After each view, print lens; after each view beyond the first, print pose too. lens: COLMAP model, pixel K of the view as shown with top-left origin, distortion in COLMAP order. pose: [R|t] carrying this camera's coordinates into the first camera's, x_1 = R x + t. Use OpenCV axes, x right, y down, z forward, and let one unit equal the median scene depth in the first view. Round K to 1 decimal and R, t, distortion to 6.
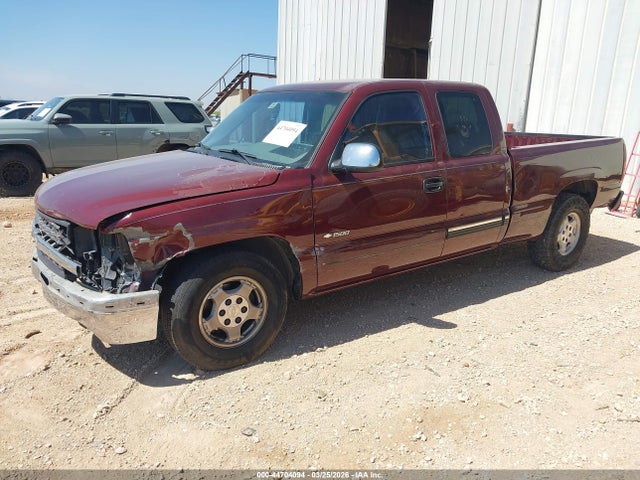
lens RADIAL K [[505.4, 0, 320.0], [0, 505.4, 240.0], [0, 0, 1]] dist [0.051454, -0.077718]
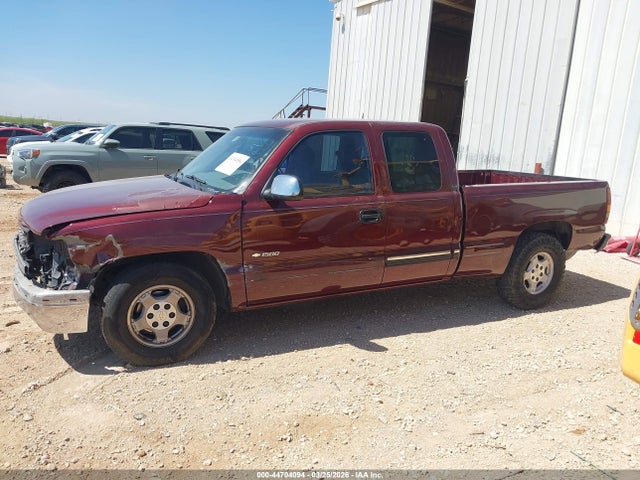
lens RADIAL K [[505.4, 0, 320.0], [0, 505.4, 240.0], [0, 0, 1]] dist [0.051454, -0.077718]
pose [[0.988898, 0.058449, -0.136620, 0.298209], [-0.066406, 0.996307, -0.054423, 0.009147], [0.132935, 0.062892, 0.989127, -0.086186]]
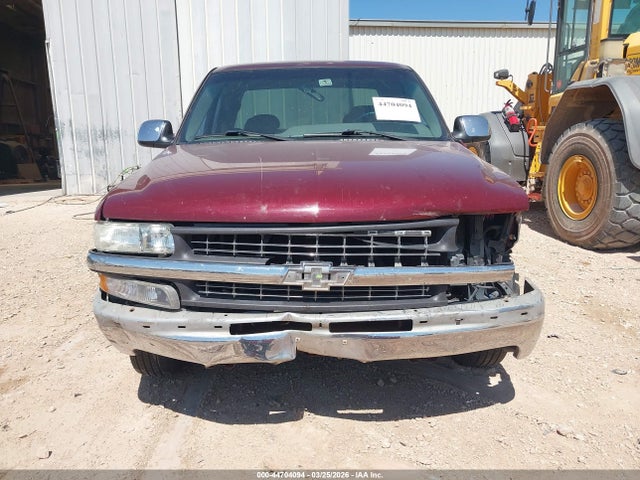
lens RADIAL K [[506.1, 0, 332.5], [0, 506.1, 230.9], [0, 0, 1]] dist [0.115497, -0.182047]
pose [[0.544554, -0.182942, 0.818531, -0.964714], [0.237527, 0.969607, 0.058685, -0.082451], [-0.804389, 0.162466, 0.571457, 0.612153]]
